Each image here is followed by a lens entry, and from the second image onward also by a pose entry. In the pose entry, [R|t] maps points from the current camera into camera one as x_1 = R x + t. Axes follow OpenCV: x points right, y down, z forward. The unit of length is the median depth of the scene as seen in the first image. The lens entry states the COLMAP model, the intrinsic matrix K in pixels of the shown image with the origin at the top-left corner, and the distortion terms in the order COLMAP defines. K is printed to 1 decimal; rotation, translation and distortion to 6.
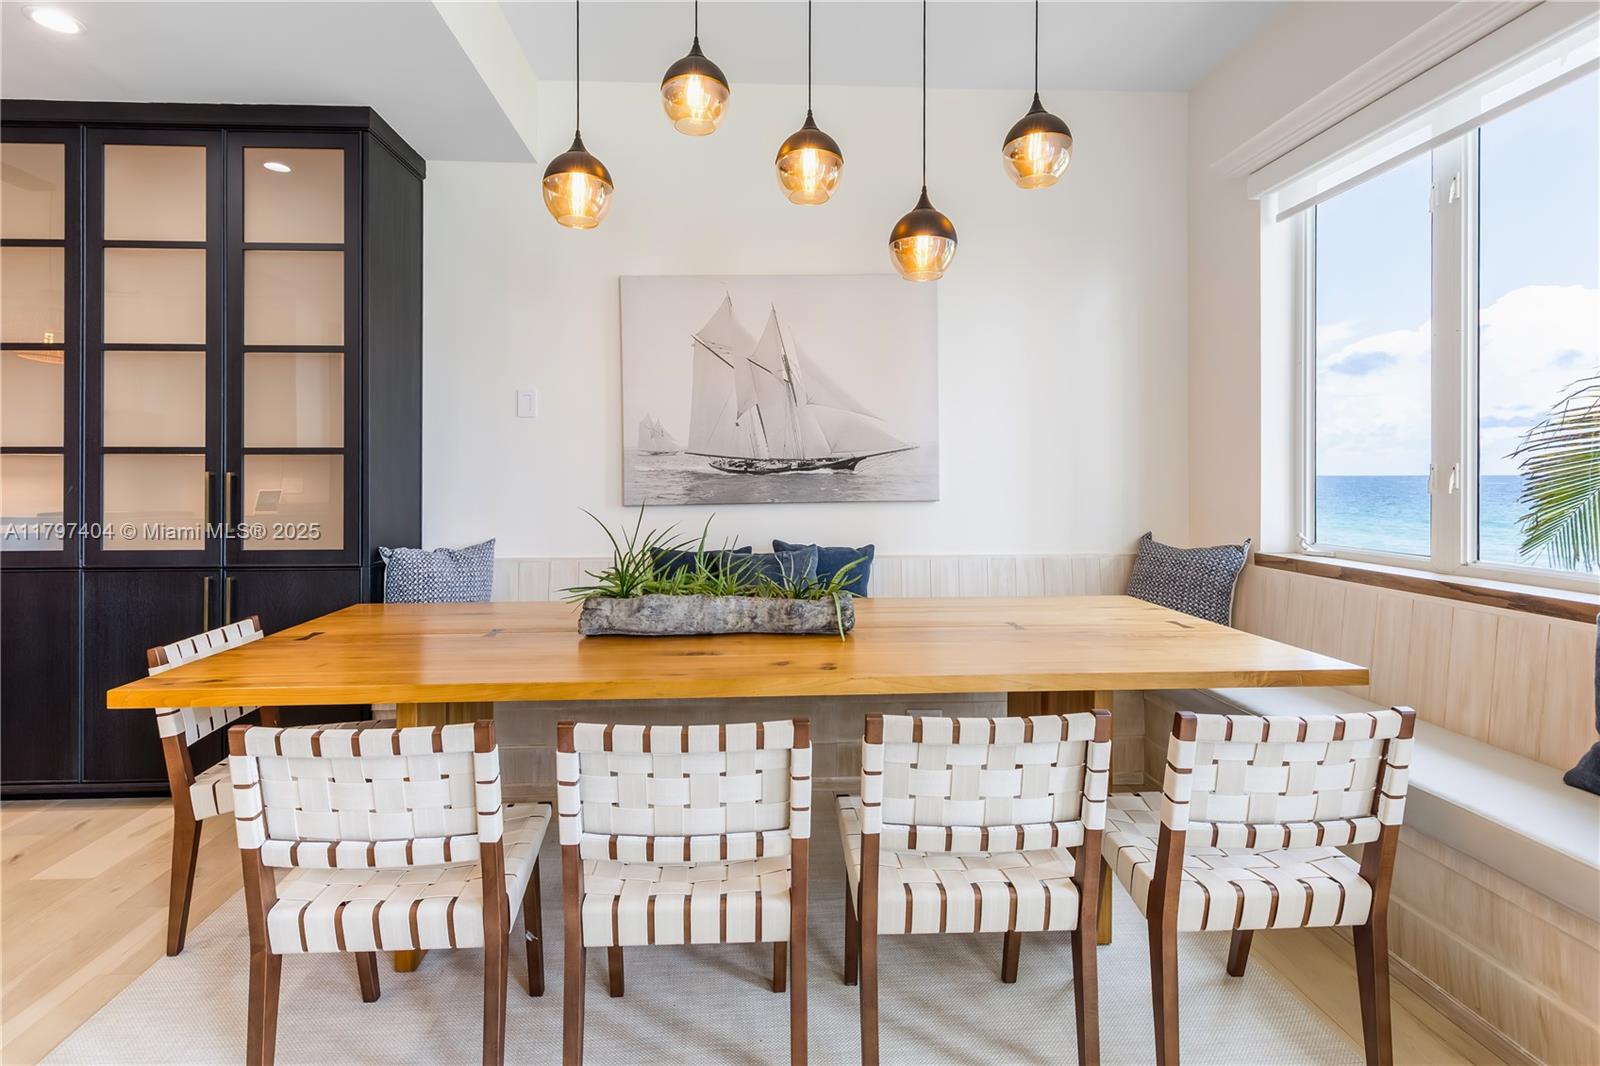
lens RADIAL K [[757.5, 0, 794.3], [0, 757.5, 479.7], [0, 0, 1]] dist [-0.003333, 0.001868]
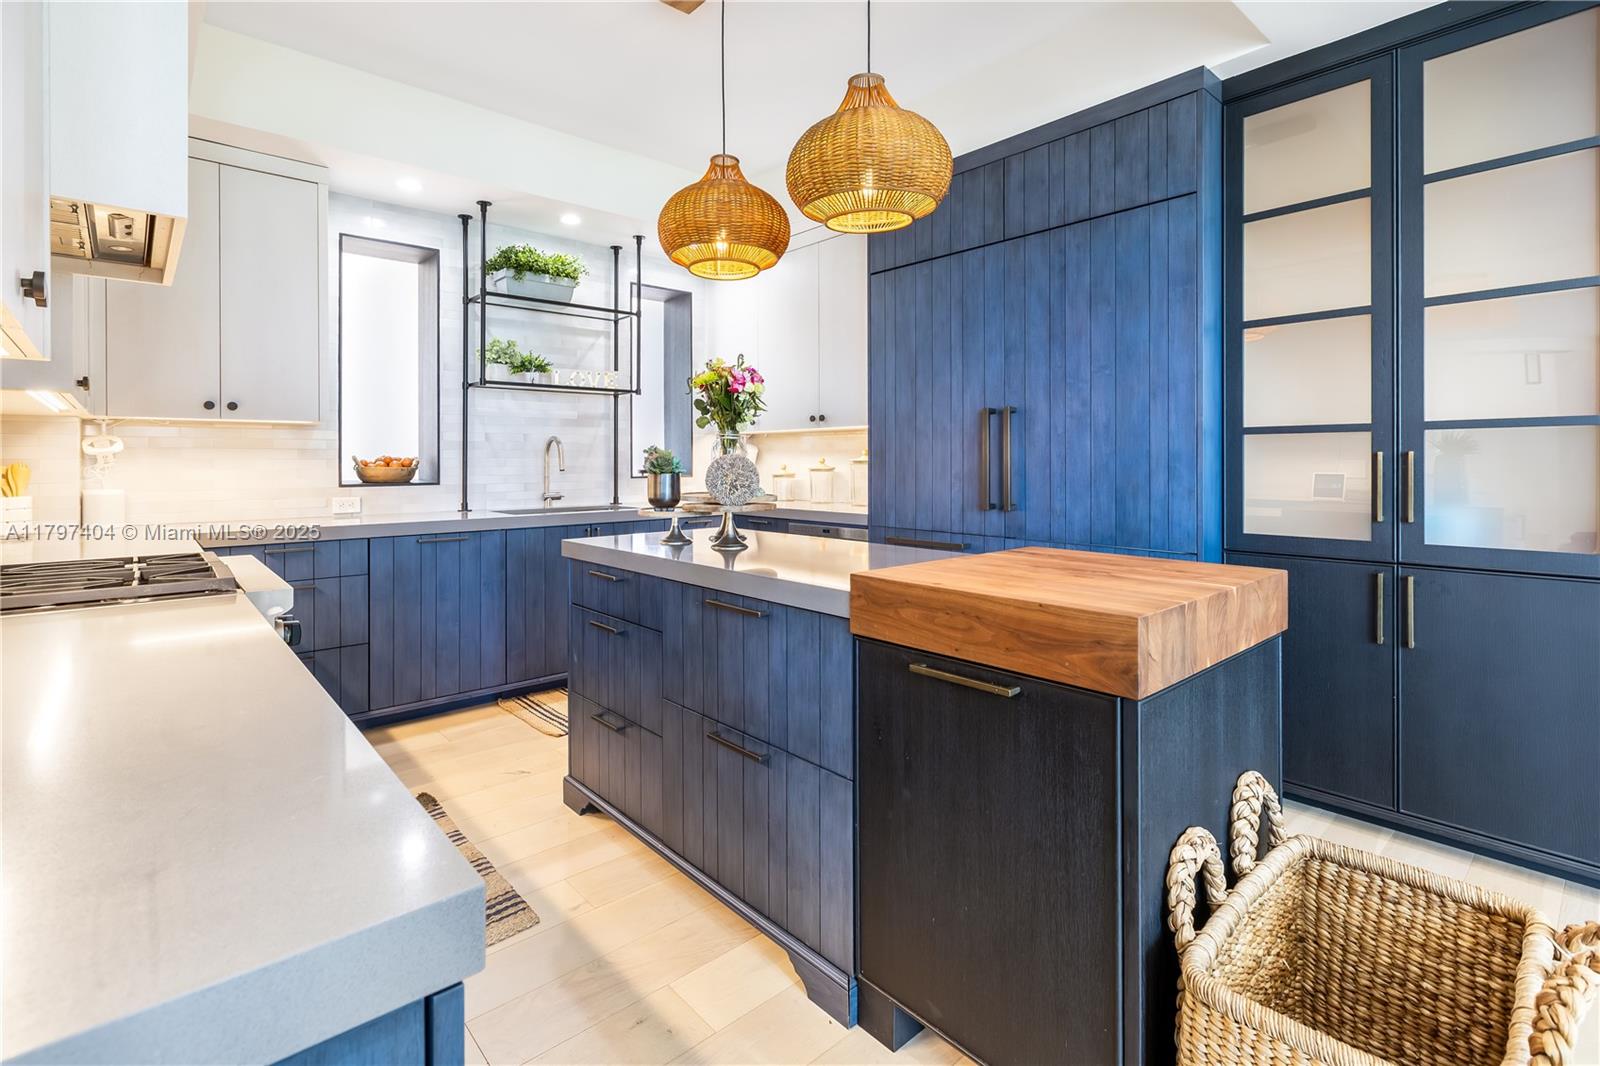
lens RADIAL K [[757.5, 0, 811.3], [0, 757.5, 462.3], [0, 0, 1]] dist [-0.003333, 0.001868]
pose [[0.607474, -0.005596, -0.794320, -0.658909], [0.008824, 0.999961, -0.000297, -0.003863], [0.794291, -0.006829, 0.607500, -0.052904]]
